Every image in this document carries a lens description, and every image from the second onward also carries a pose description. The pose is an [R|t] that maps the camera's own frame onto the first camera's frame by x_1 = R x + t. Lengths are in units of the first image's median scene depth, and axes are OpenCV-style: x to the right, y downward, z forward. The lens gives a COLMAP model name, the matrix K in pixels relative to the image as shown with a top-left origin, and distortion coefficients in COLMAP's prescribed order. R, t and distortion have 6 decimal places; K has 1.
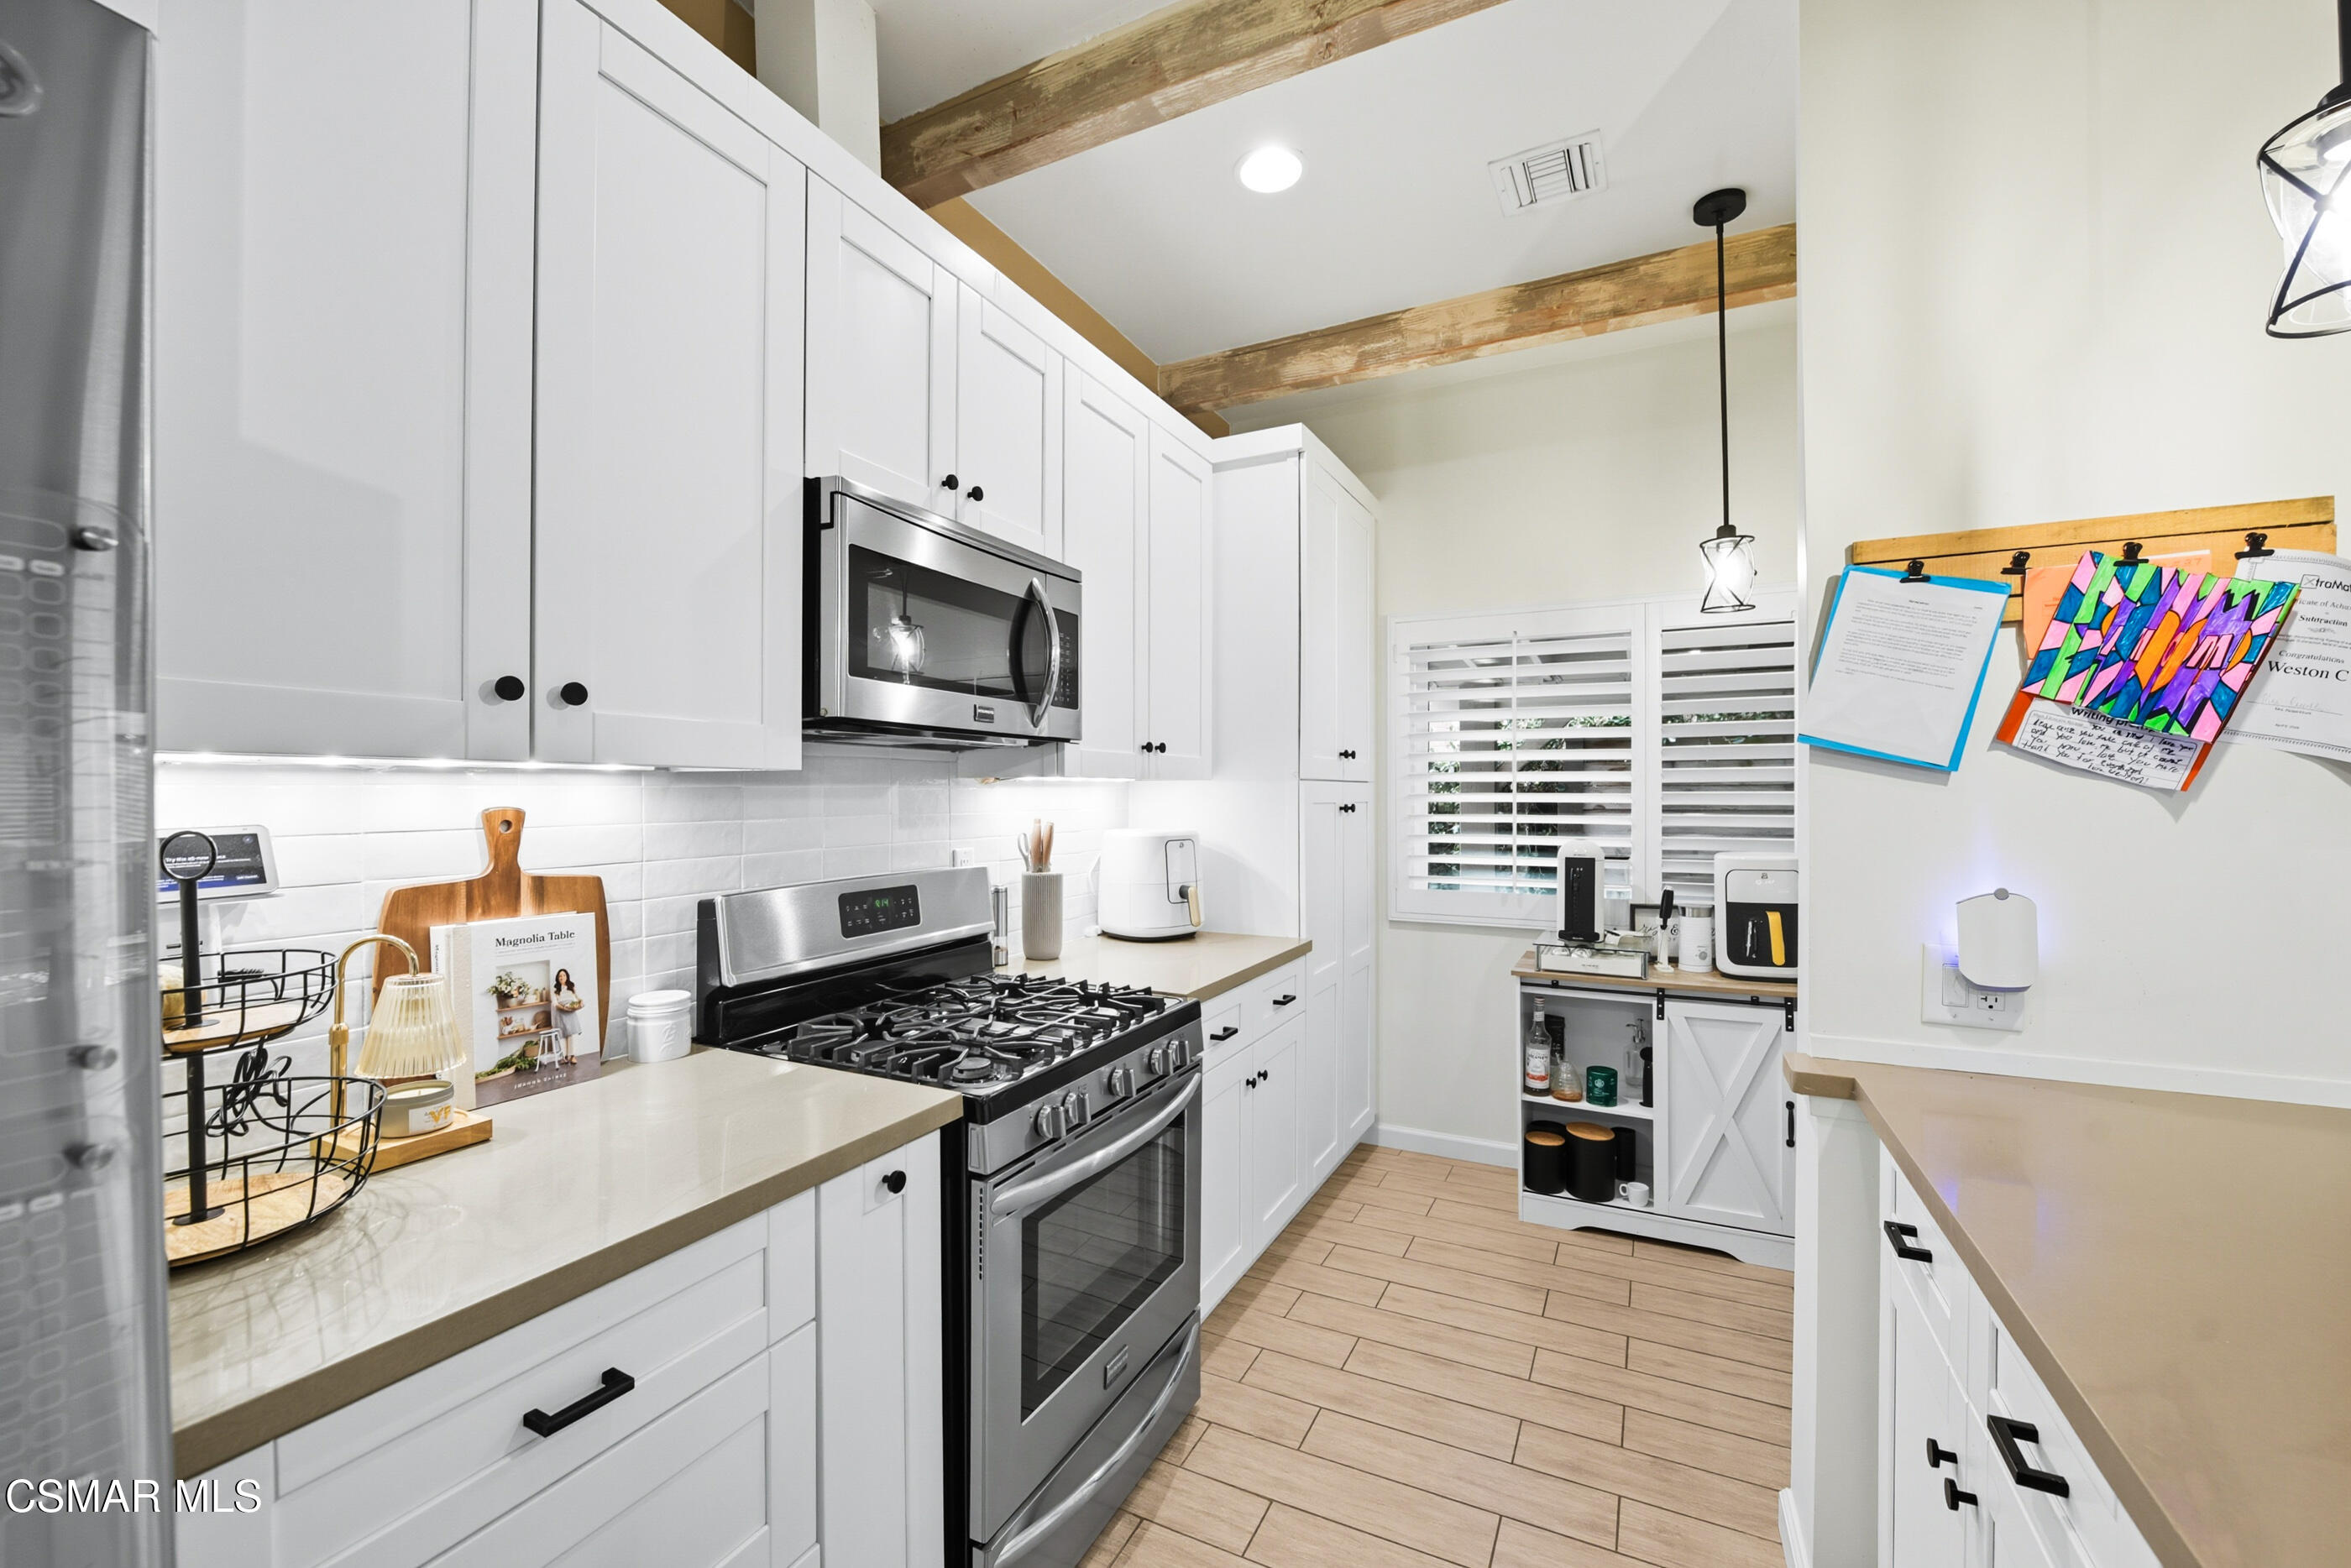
lens RADIAL K [[962.4, 0, 1184.8], [0, 962.4, 790.3], [0, 0, 1]] dist [-0.011926, -0.001158]
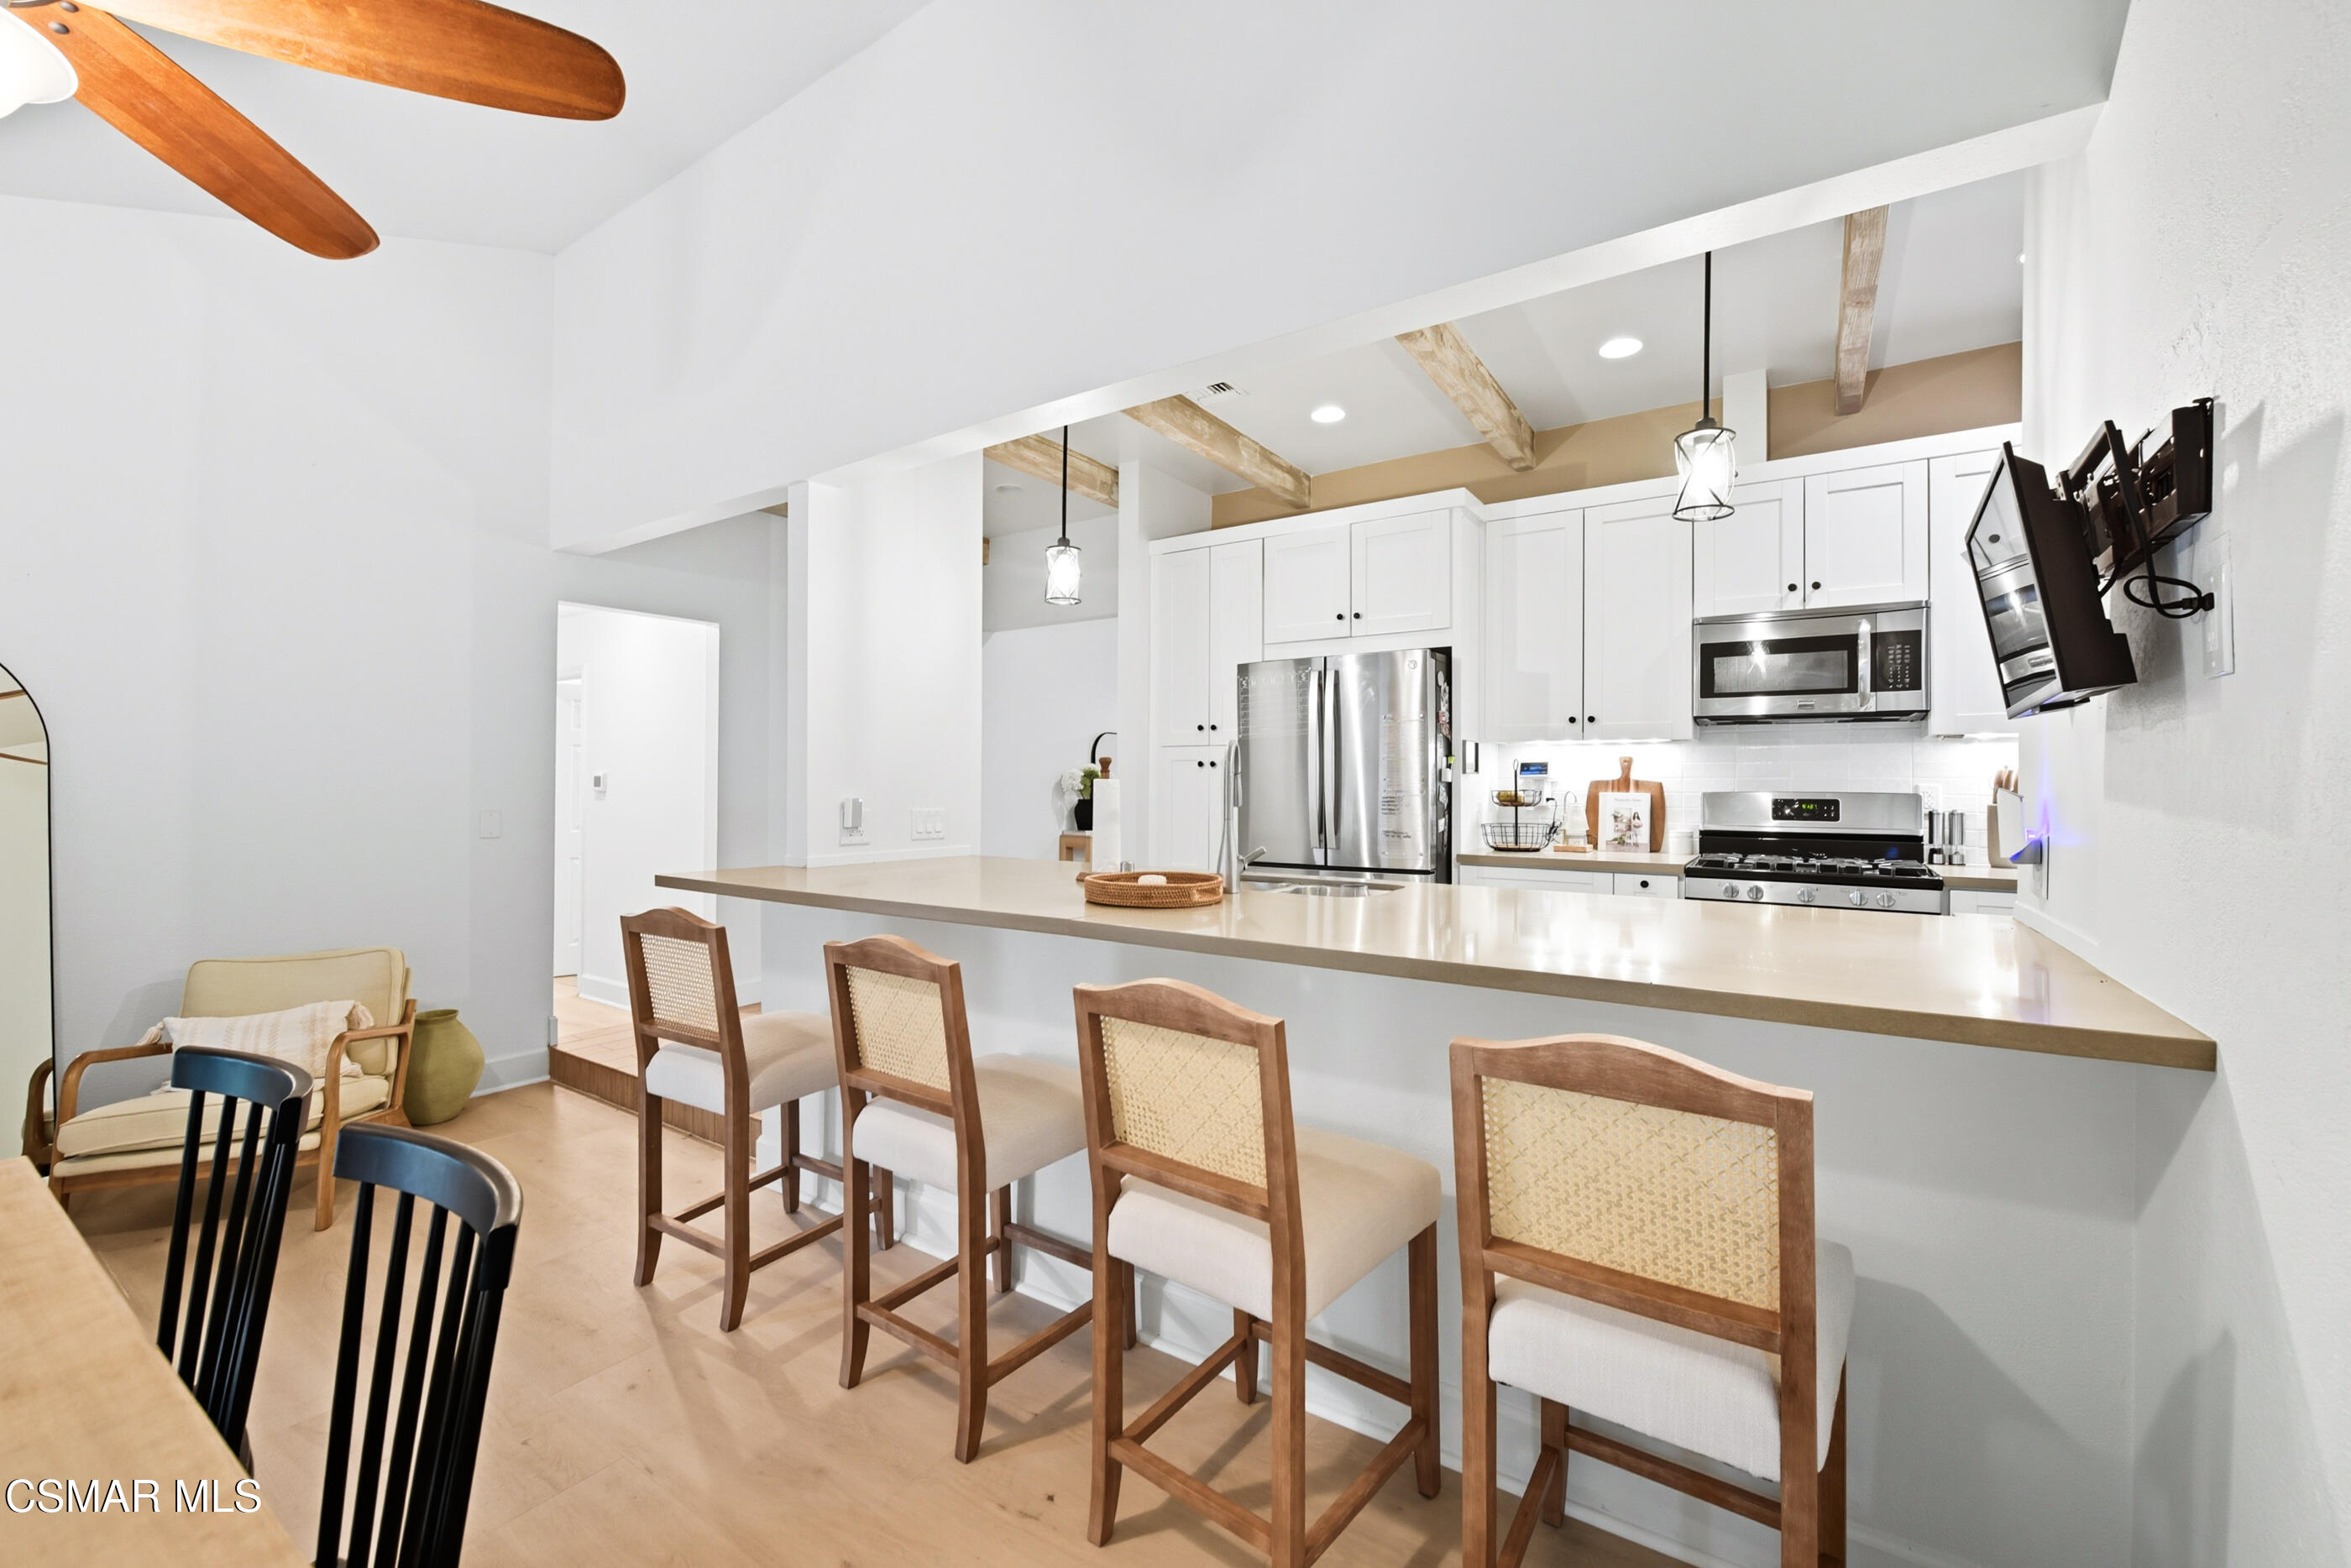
lens RADIAL K [[962.4, 0, 1176.1], [0, 962.4, 787.2], [0, 0, 1]] dist [-0.011926, -0.001158]
pose [[-0.128550, -0.003347, -0.991697, 2.155076], [-0.004571, 0.999986, -0.002783, 0.113678], [0.991693, 0.004176, -0.128563, -0.004276]]
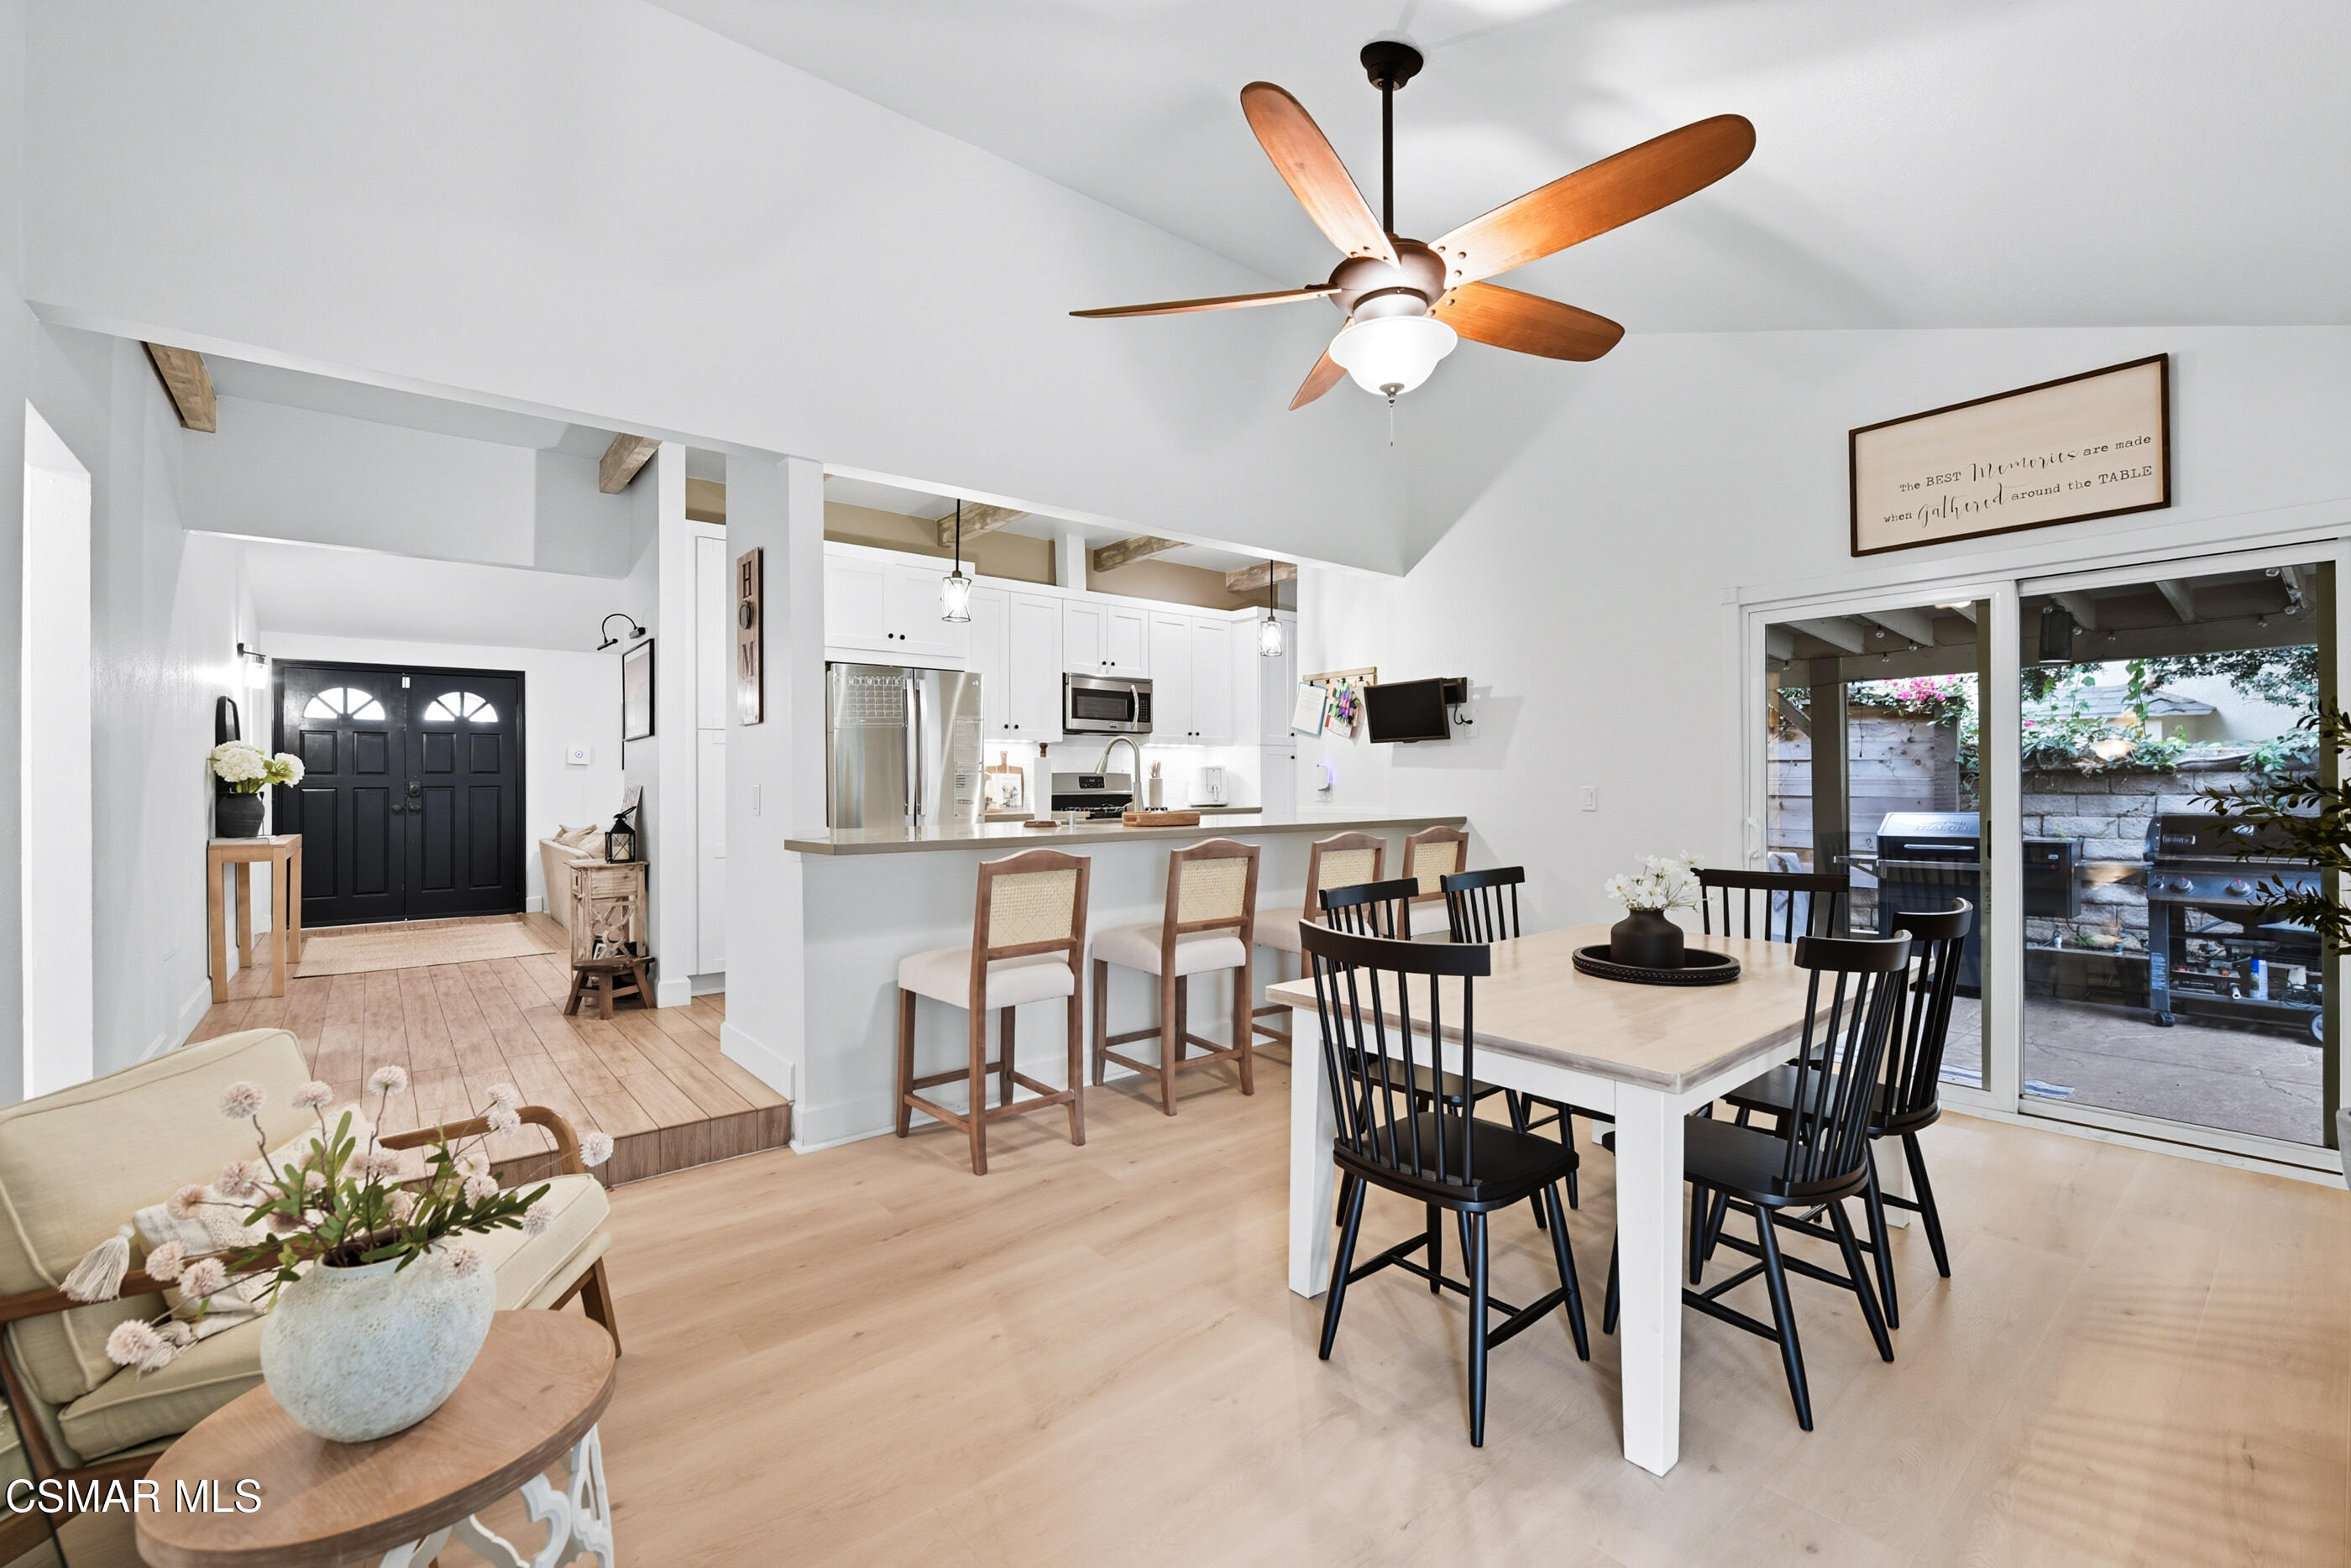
lens RADIAL K [[962.4, 0, 1176.6], [0, 962.4, 782.0], [0, 0, 1]] dist [-0.011926, -0.001158]
pose [[0.914521, -0.006007, -0.404494, 1.743869], [0.008583, 0.999953, 0.004555, 0.138533], [0.404448, -0.007637, 0.914529, -2.630051]]
